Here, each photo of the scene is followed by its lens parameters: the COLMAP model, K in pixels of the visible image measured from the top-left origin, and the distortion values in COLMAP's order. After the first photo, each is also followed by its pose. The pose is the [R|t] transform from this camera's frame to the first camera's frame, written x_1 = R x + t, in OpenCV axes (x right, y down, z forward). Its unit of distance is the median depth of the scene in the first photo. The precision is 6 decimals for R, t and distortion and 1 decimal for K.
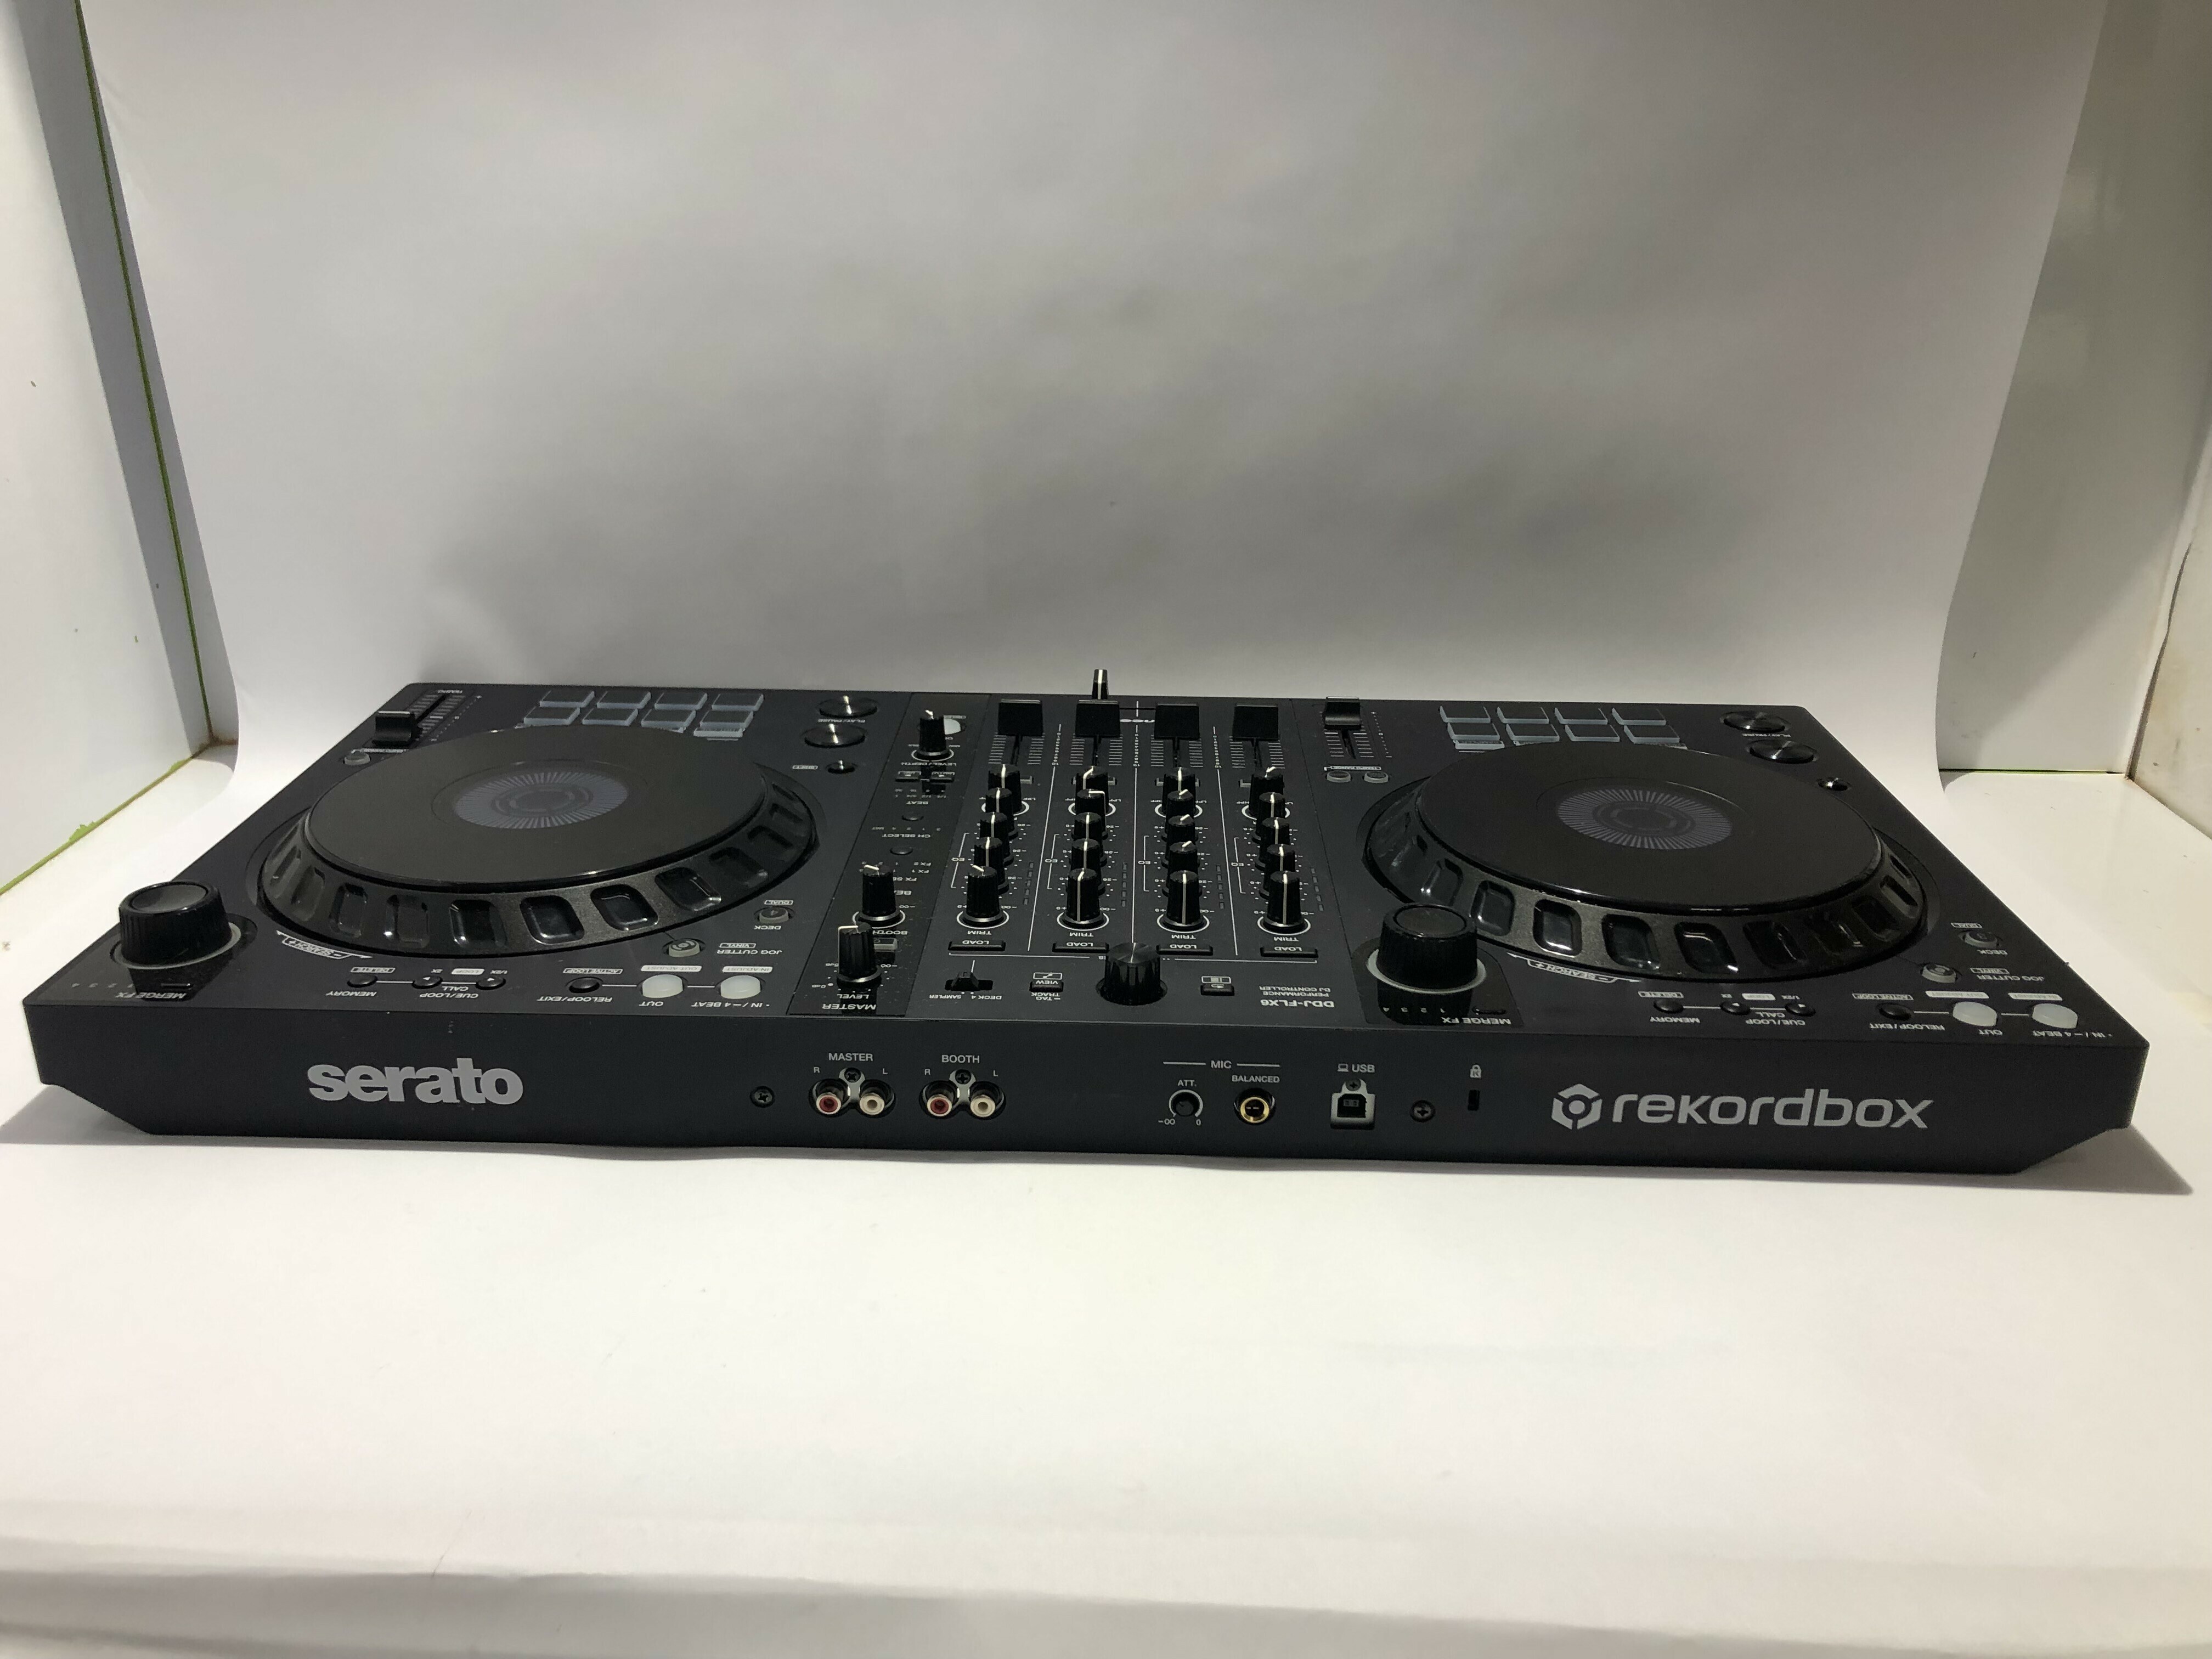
lens RADIAL K [[1815.6, 0, 1095.8], [0, 1815.6, 825.0], [0, 0, 1]] dist [0.105975, -0.317533]
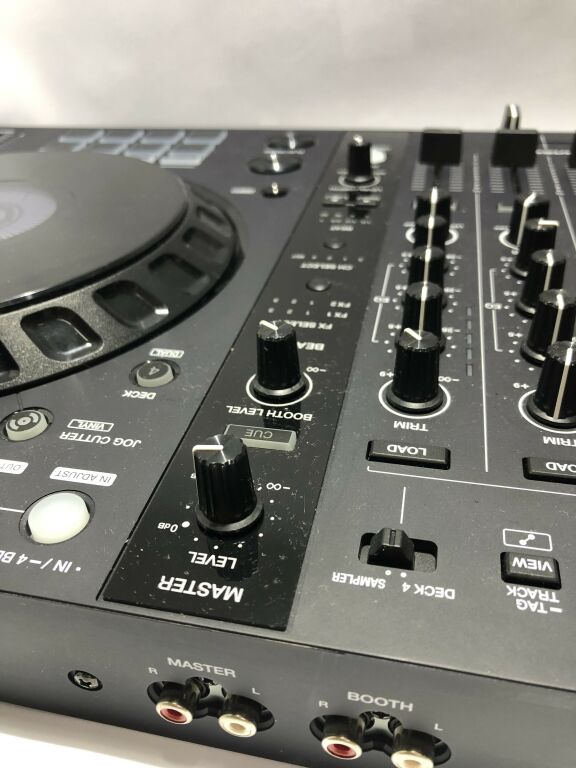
lens RADIAL K [[630.4, 0, 297.6], [0, 630.4, 380.7], [0, 0, 1]] dist [0.105975, -0.317533]
pose [[0.982582, 0.063756, -0.174550, -0.064821], [-0.019637, 0.969668, 0.243637, -0.018049], [0.184789, -0.235966, 0.954030, 0.749541]]
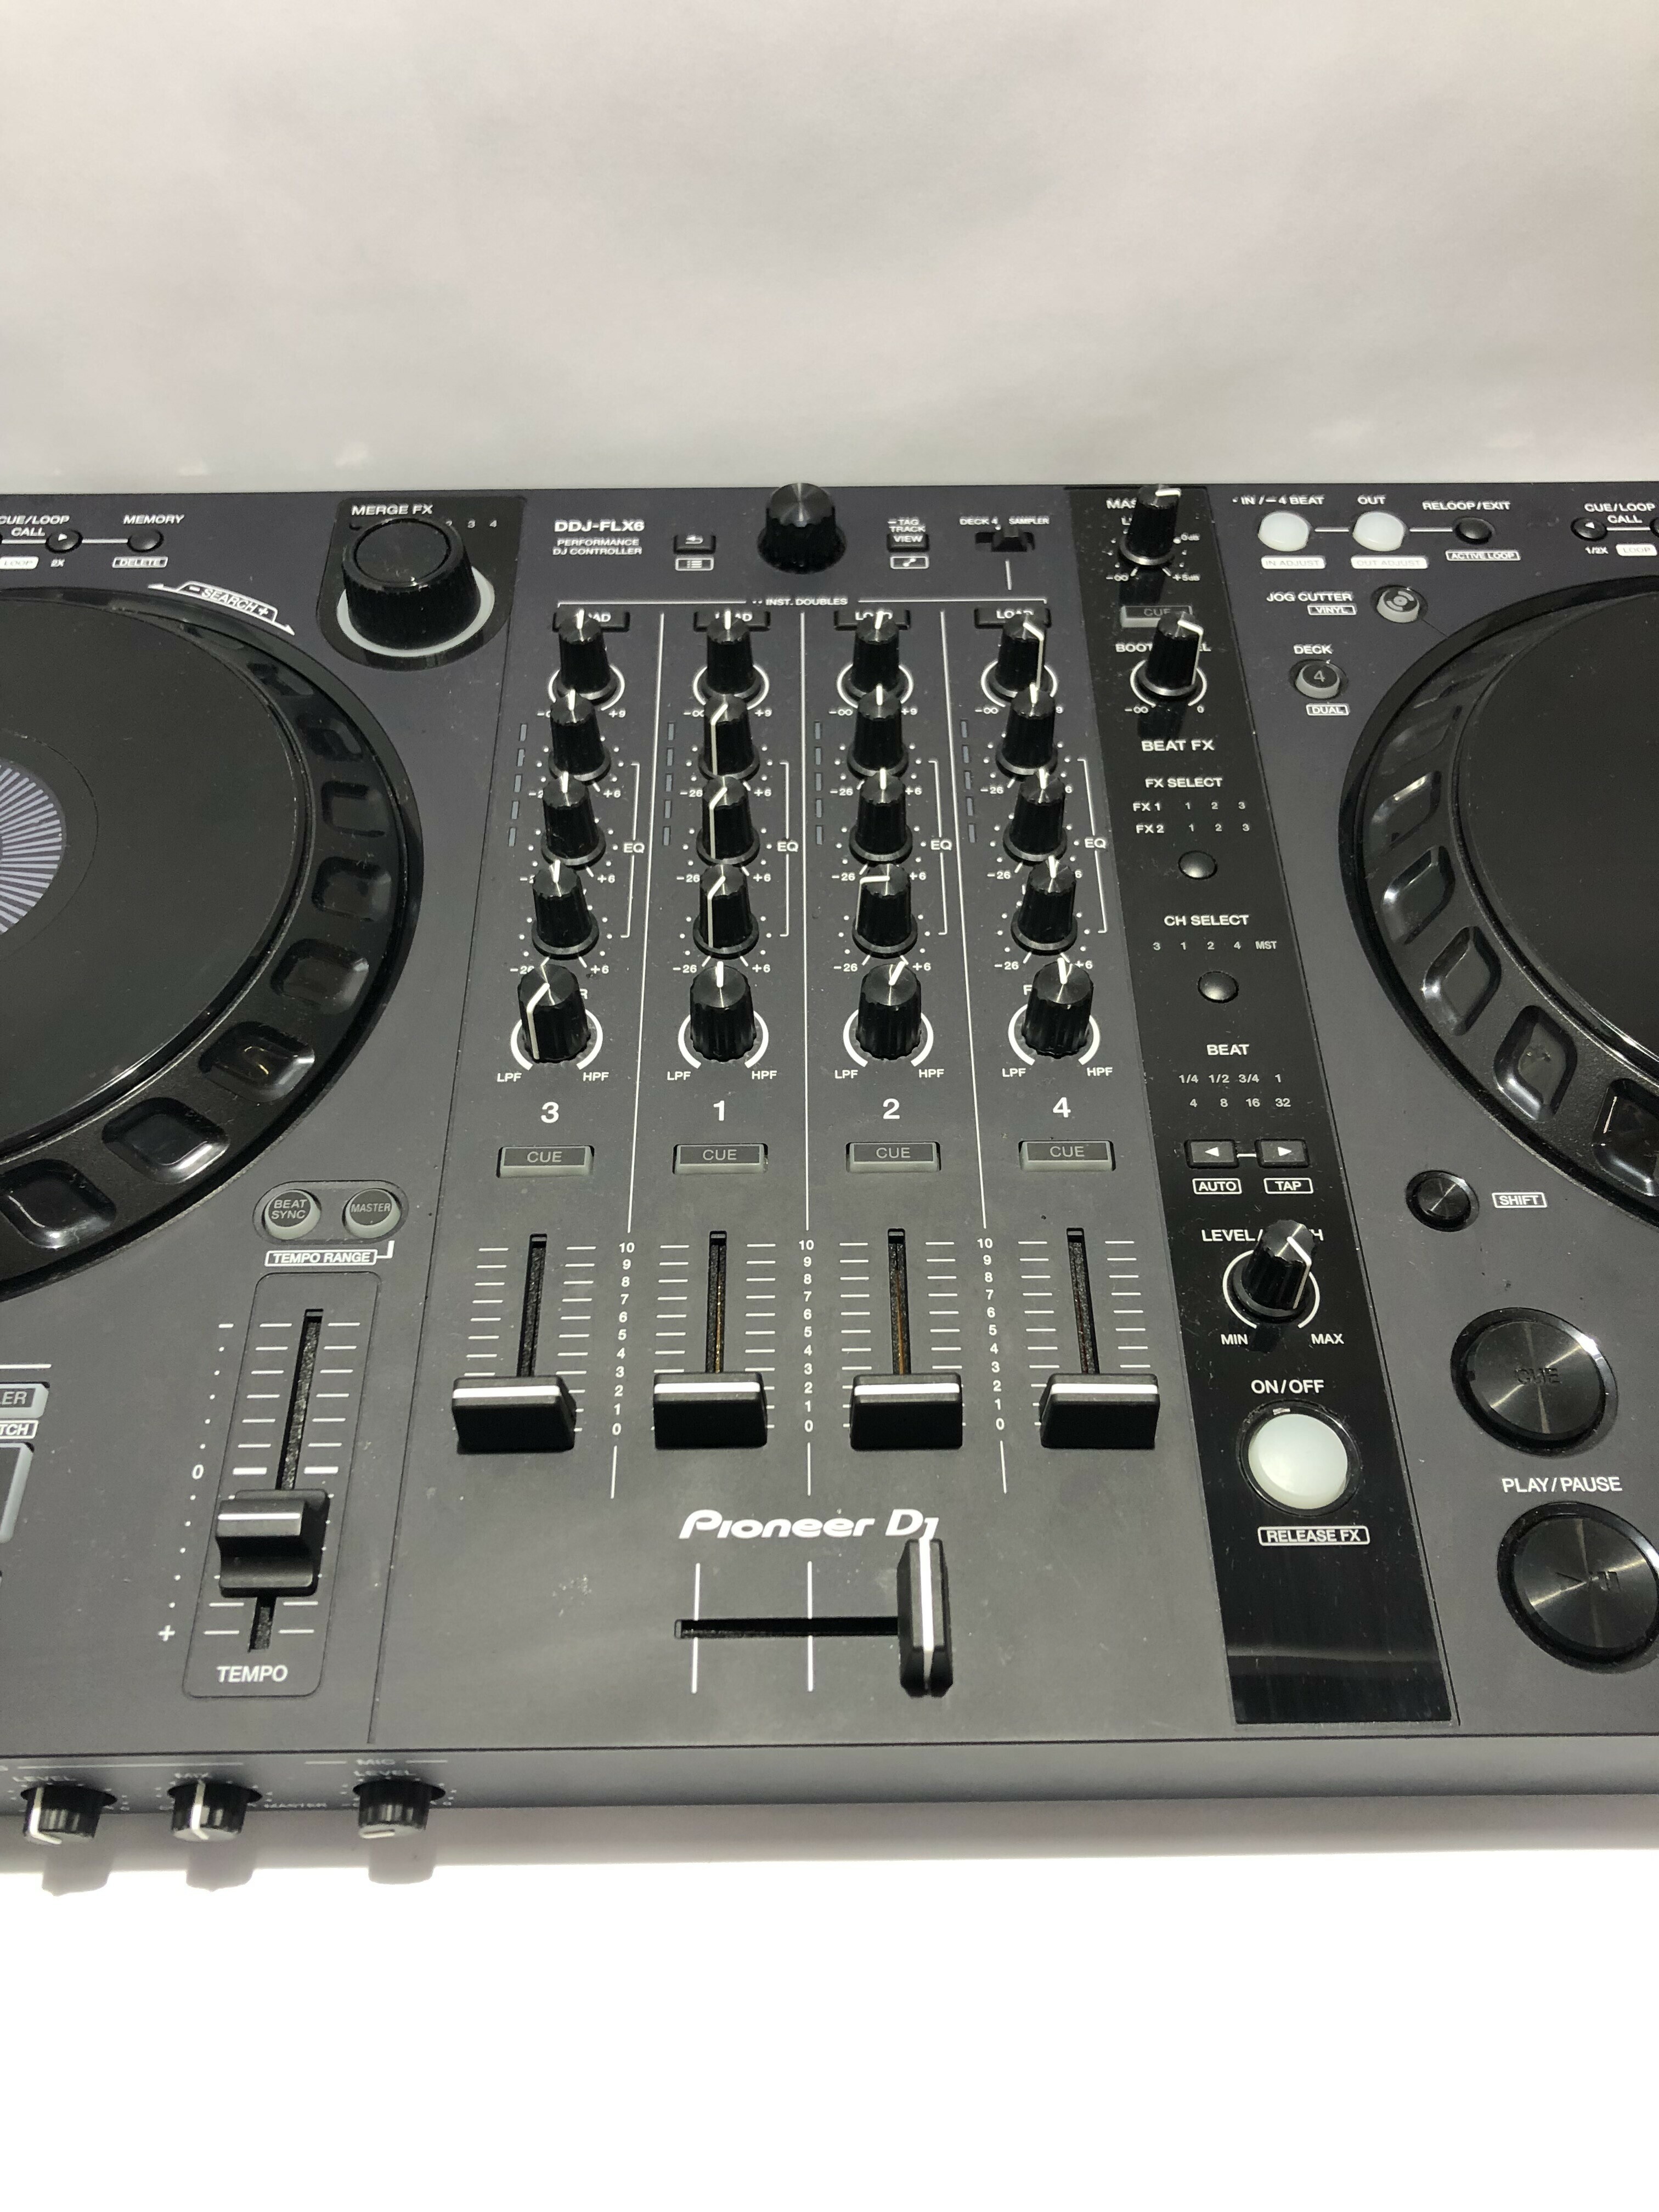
lens RADIAL K [[1799.7, 0, 829.5], [0, 1799.7, 1106.0], [0, 0, 1]] dist [0.045393, -0.150655]
pose [[-0.998891, 0.032748, -0.033820, 0.039703], [-0.026998, 0.190032, 0.981407, -0.601651], [0.038566, 0.981232, -0.188937, 1.300699]]
